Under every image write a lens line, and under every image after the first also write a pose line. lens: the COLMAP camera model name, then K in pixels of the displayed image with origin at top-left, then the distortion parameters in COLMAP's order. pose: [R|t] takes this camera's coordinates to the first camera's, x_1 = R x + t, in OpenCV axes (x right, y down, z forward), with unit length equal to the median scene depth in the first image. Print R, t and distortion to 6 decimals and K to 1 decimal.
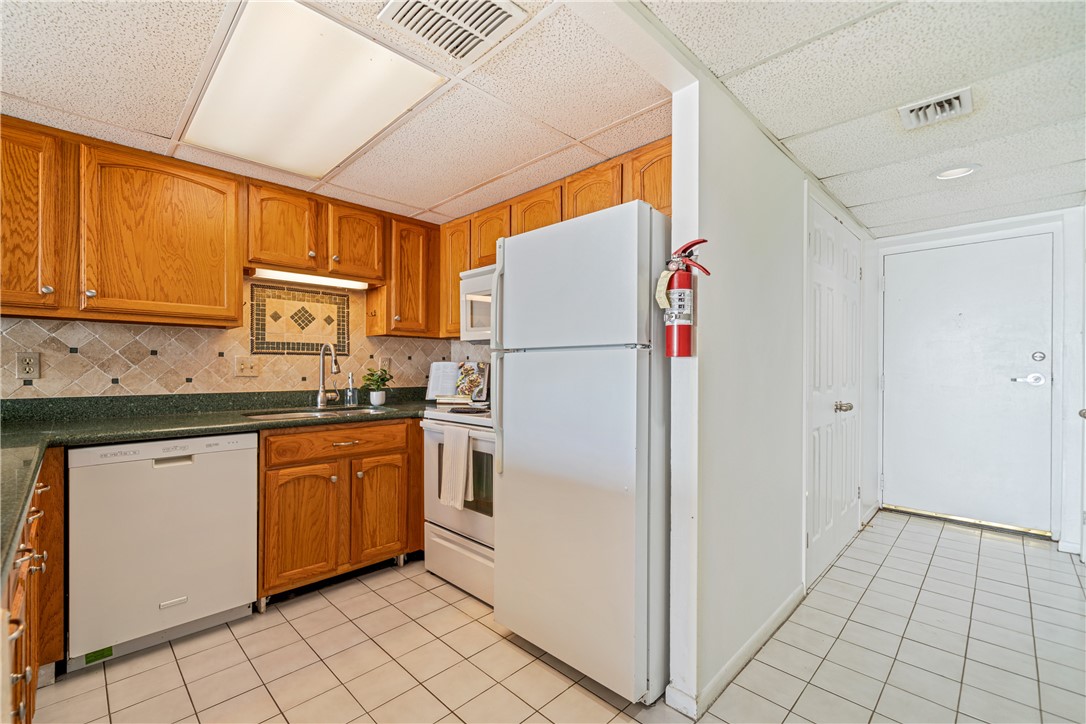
lens RADIAL K [[465.0, 0, 544.4], [0, 465.0, 368.1], [0, 0, 1]] dist [-0.000666, -0.000294]
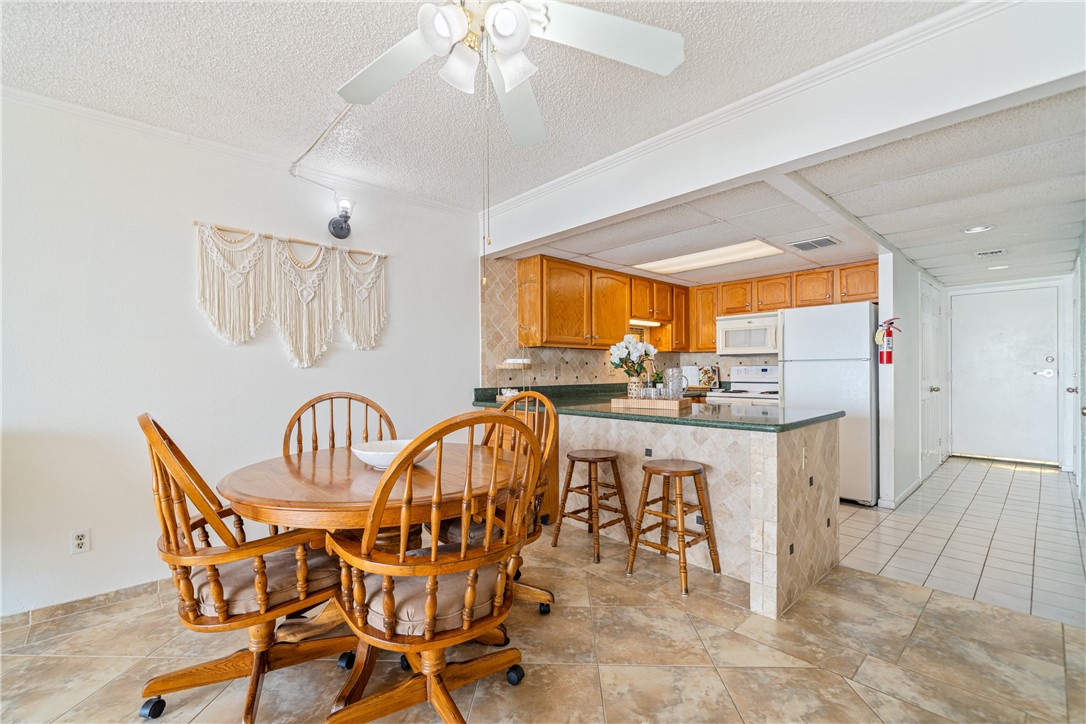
lens RADIAL K [[476.9, 0, 542.4], [0, 476.9, 370.2], [0, 0, 1]] dist [0.000818, 0.000289]
pose [[0.999347, -0.009398, -0.034900, -0.893130], [0.009388, 0.999956, -0.000449, -0.003893], [0.034903, 0.000121, 0.999391, -0.991655]]
